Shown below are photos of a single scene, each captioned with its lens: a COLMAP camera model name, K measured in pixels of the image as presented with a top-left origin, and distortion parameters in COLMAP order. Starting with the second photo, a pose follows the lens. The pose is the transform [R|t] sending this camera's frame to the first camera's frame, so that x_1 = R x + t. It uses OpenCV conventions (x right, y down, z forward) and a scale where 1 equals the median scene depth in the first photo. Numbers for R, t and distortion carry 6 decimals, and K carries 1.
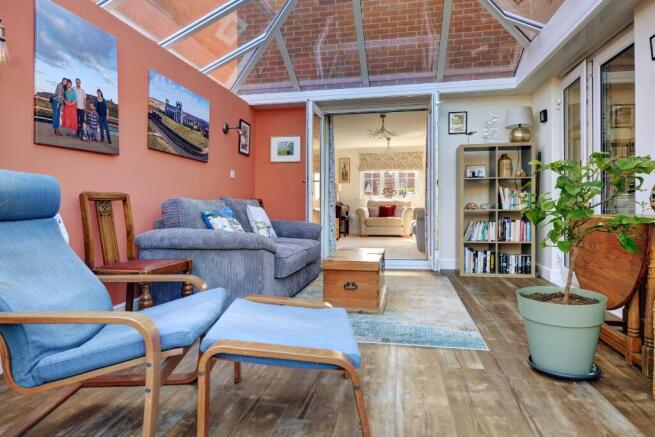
lens RADIAL K [[394.8, 0, 325.0], [0, 394.8, 193.6], [0, 0, 1]] dist [0.006215, 0.001295]
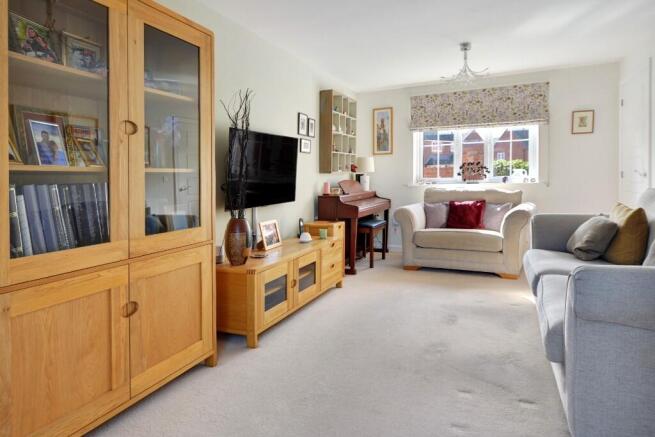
lens RADIAL K [[394.8, 0, 325.0], [0, 394.8, 193.6], [0, 0, 1]] dist [0.006215, 0.001295]
pose [[0.973492, -0.009474, -0.228523, 0.094998], [0.025922, 0.997274, 0.069080, -0.014569], [0.227246, -0.073173, 0.971084, 0.473653]]
